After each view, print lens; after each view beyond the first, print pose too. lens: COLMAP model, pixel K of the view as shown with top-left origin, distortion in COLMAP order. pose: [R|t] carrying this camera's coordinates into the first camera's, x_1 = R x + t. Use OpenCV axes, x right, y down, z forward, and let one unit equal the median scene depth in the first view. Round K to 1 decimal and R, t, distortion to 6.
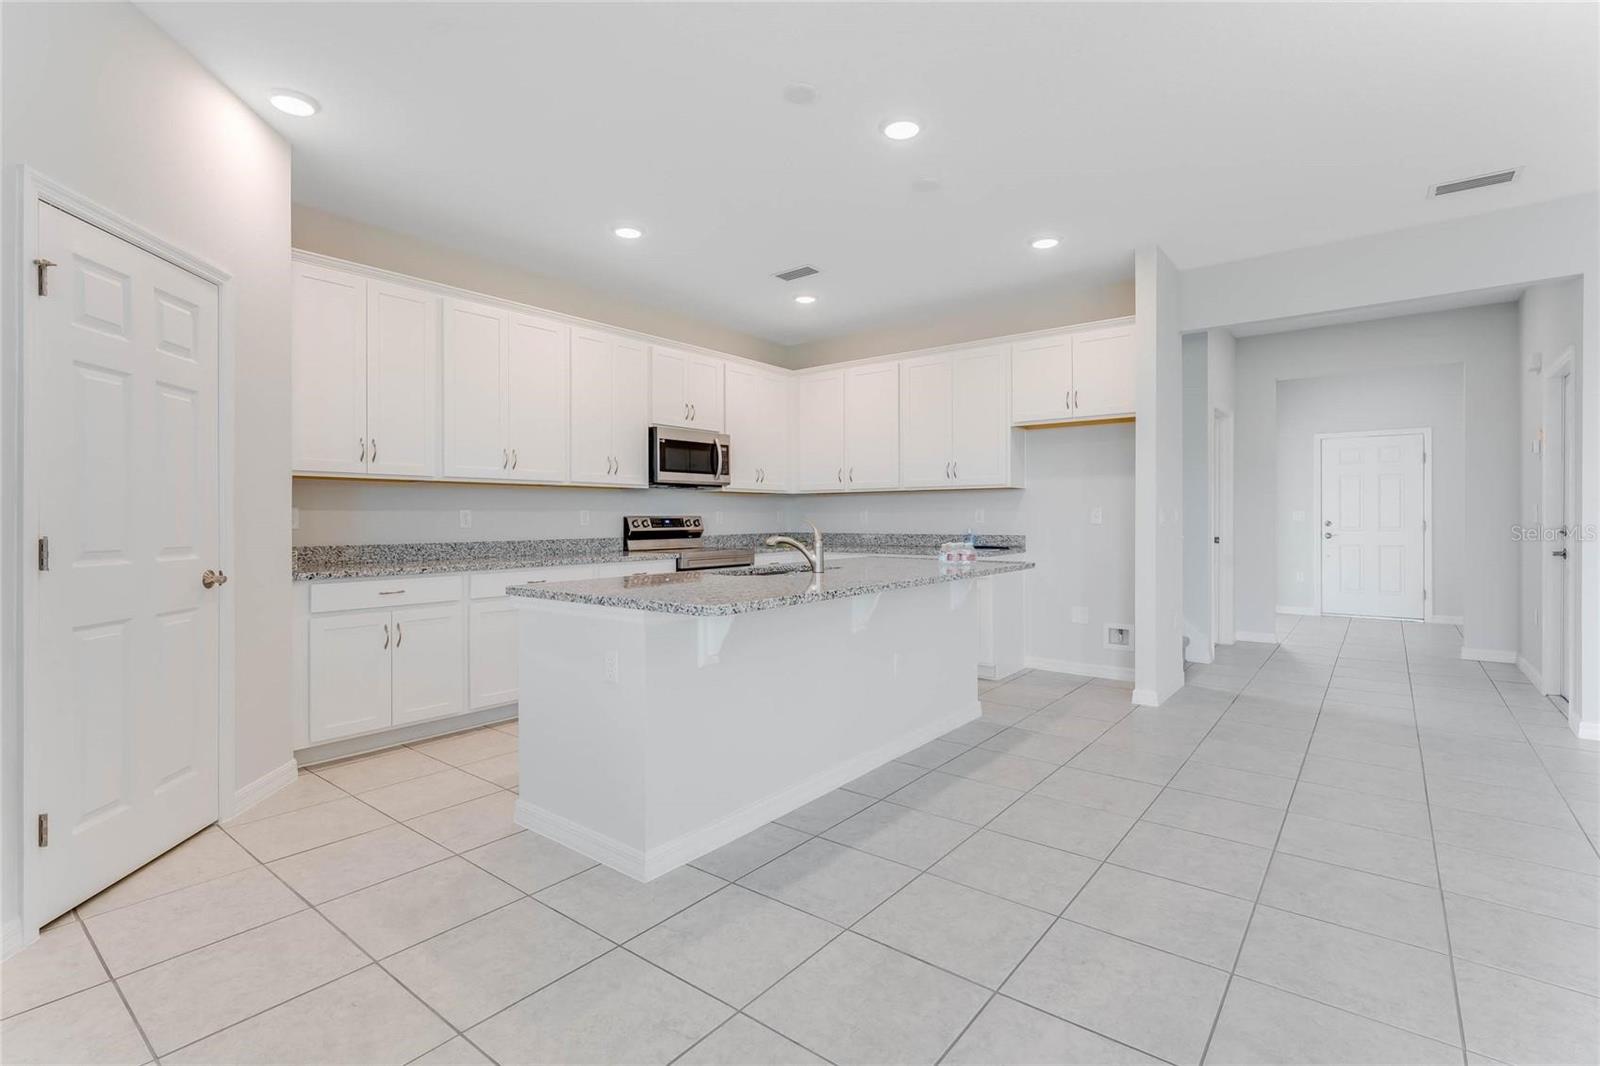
lens RADIAL K [[737.0, 0, 795.3], [0, 737.0, 533.0], [0, 0, 1]] dist [-0.004037, -0.000320]
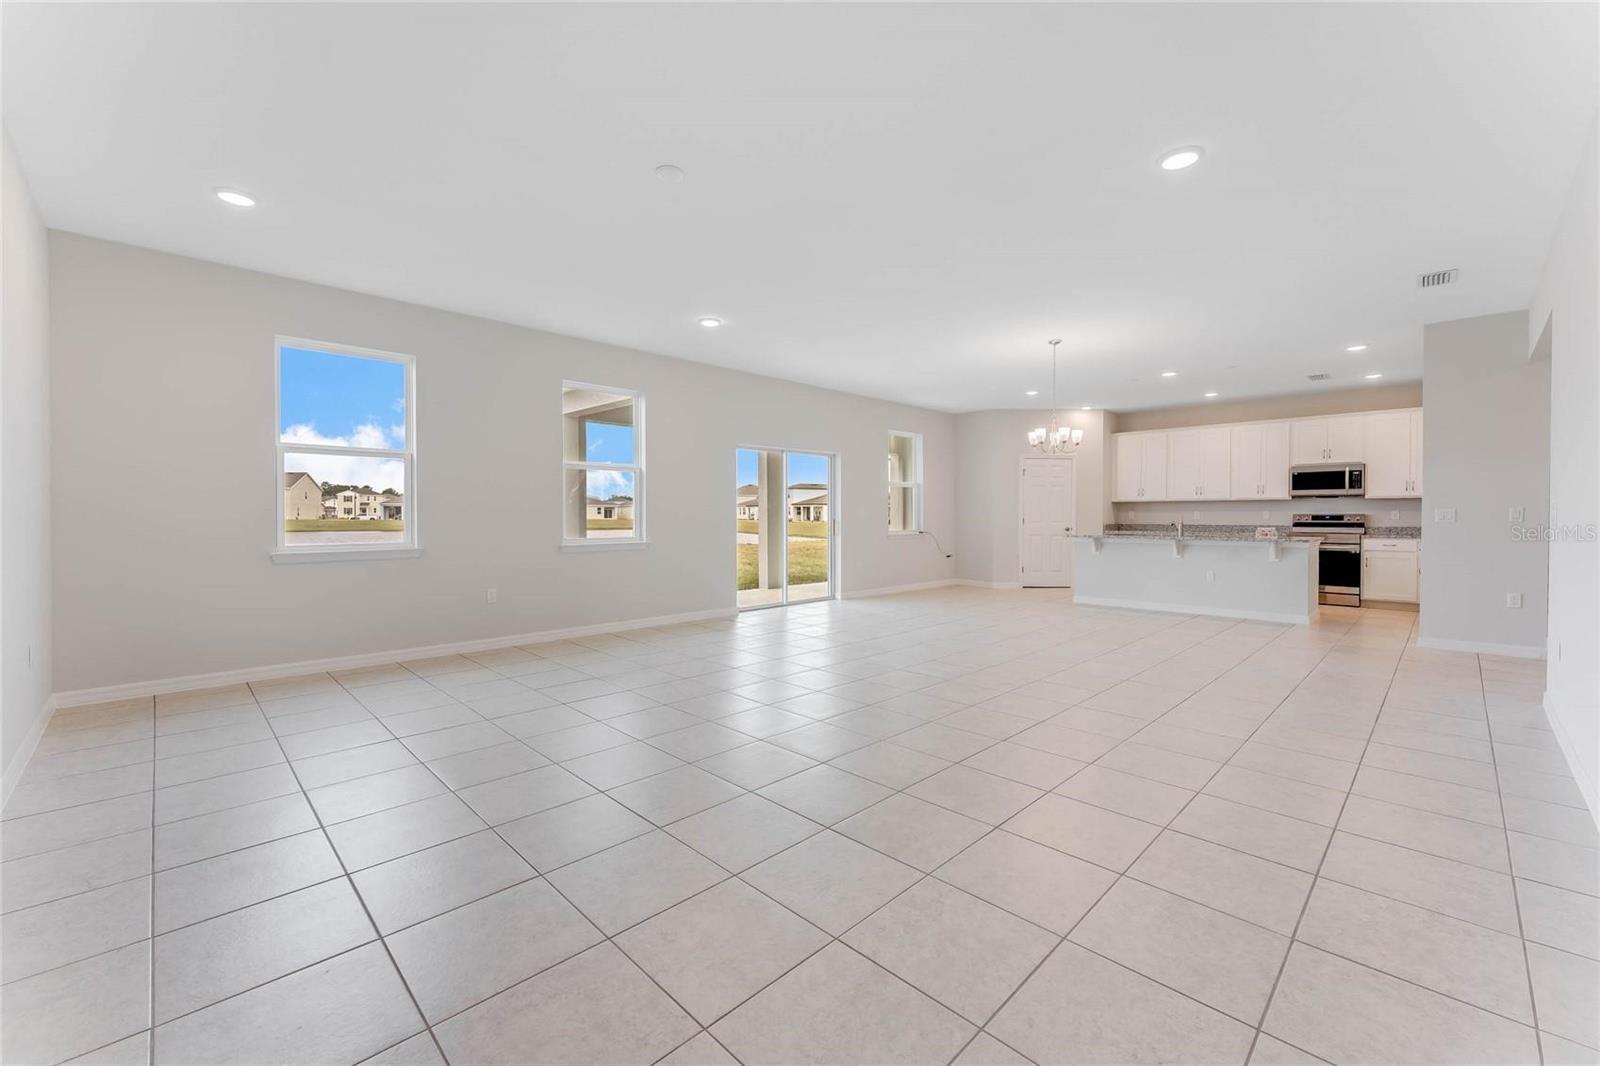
lens RADIAL K [[654.1, 0, 795.7], [0, 654.1, 531.5], [0, 0, 1]] dist [-0.001504, 0.000470]
pose [[-0.114014, 0.024425, -0.993179, 1.678160], [-0.023124, 0.999362, 0.027232, 0.005908], [0.993210, 0.026071, -0.113376, -0.071519]]
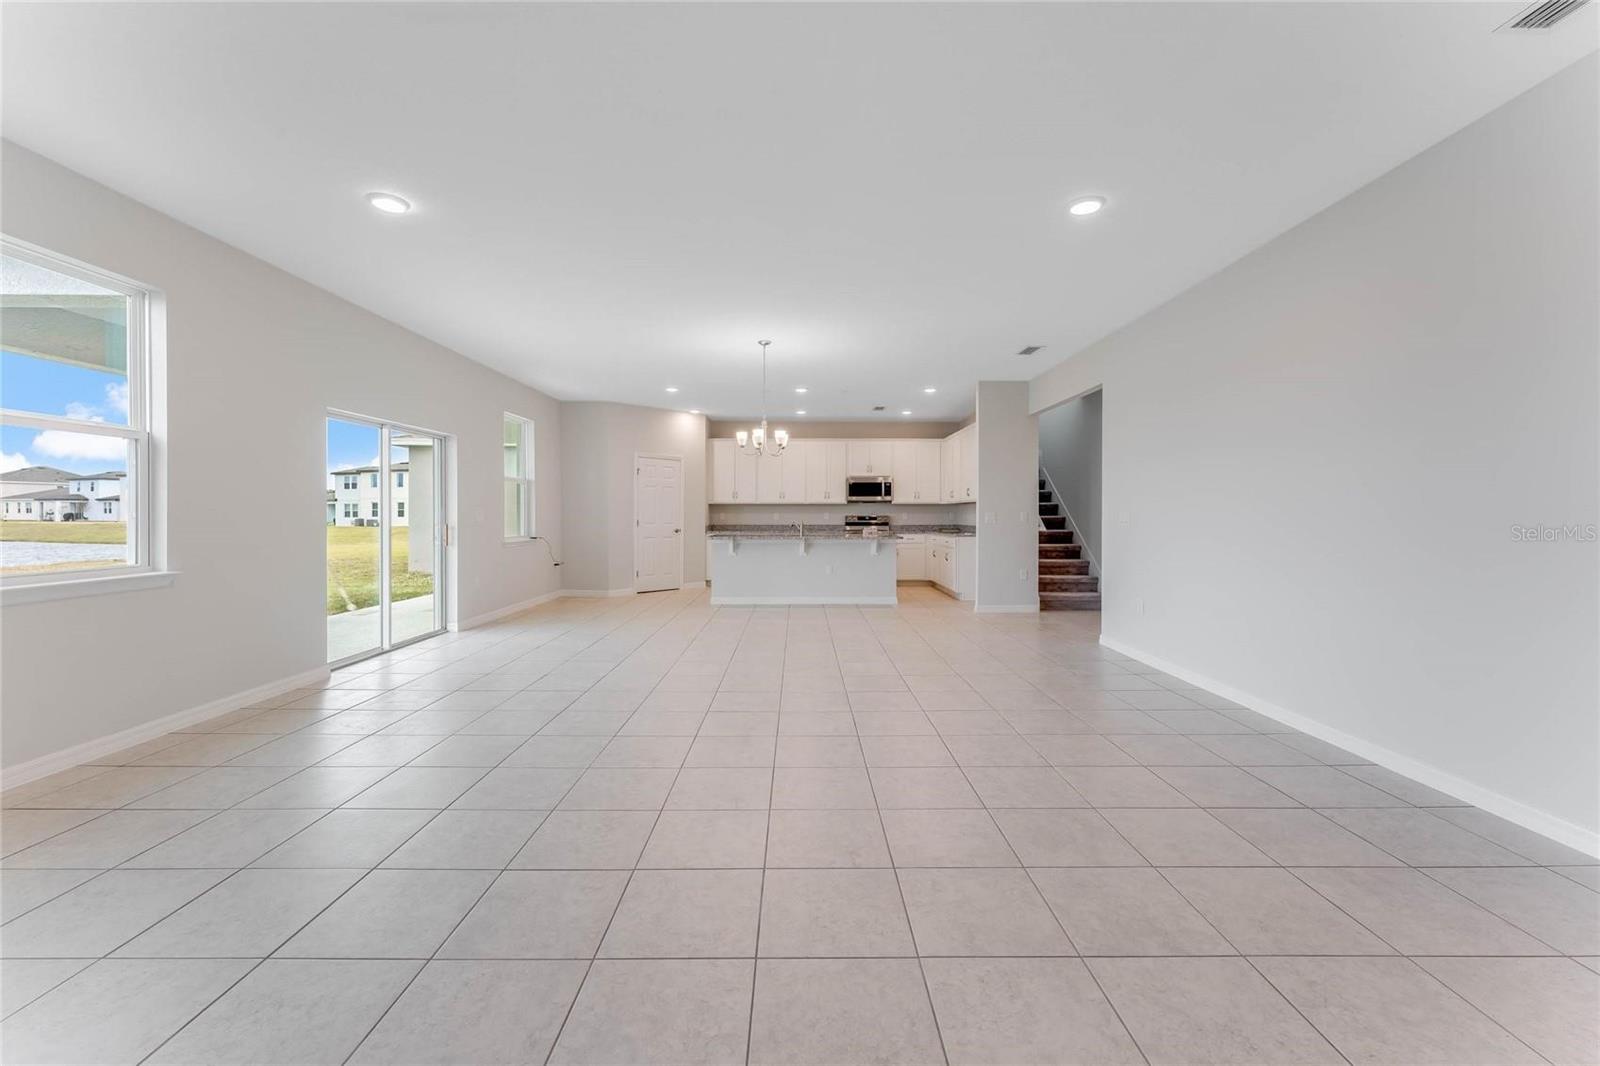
lens RADIAL K [[654.1, 0, 800.5], [0, 654.1, 517.3], [0, 0, 1]] dist [-0.001504, 0.000470]
pose [[0.635477, 0.003648, -0.772112, 1.368739], [-0.017498, 0.999800, -0.009678, 0.005681], [0.771922, 0.019661, 0.635413, -0.452713]]
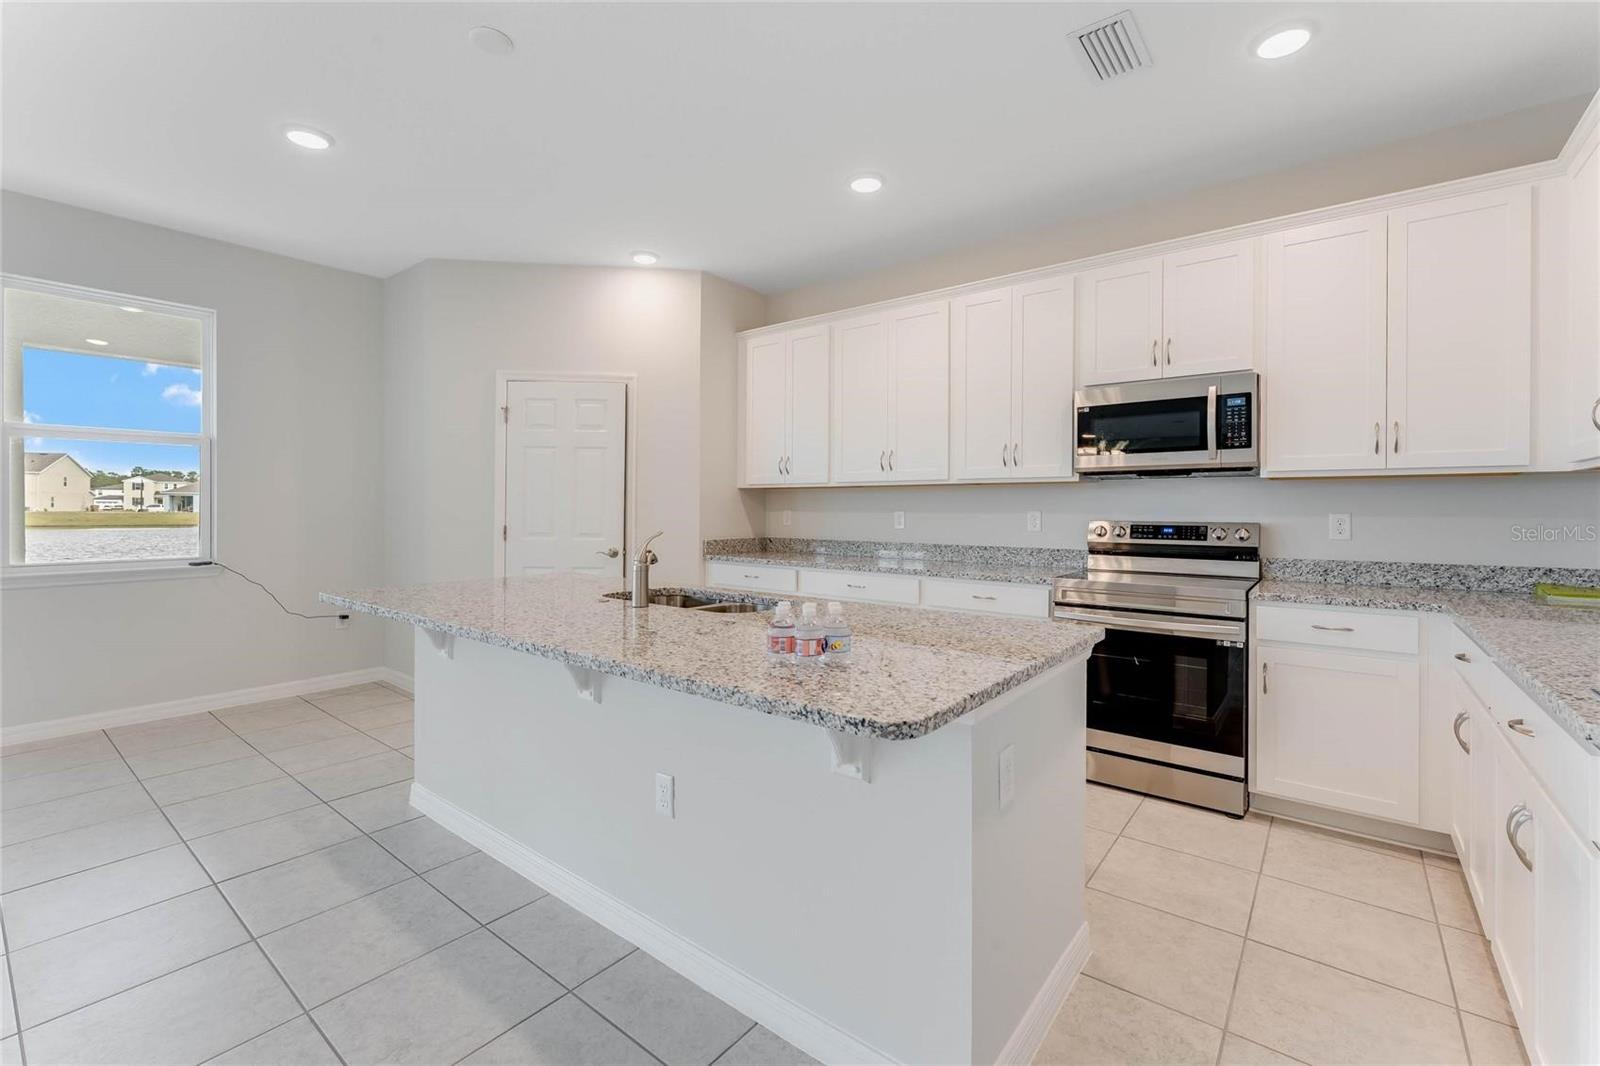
lens RADIAL K [[682.3, 0, 806.5], [0, 682.3, 521.5], [0, 0, 1]] dist [-0.002873, -0.000227]
pose [[0.014311, 0.019898, -0.999700, 0.458561], [-0.026018, 0.999471, 0.019521, -0.029646], [0.999559, 0.025731, 0.014821, 0.766480]]
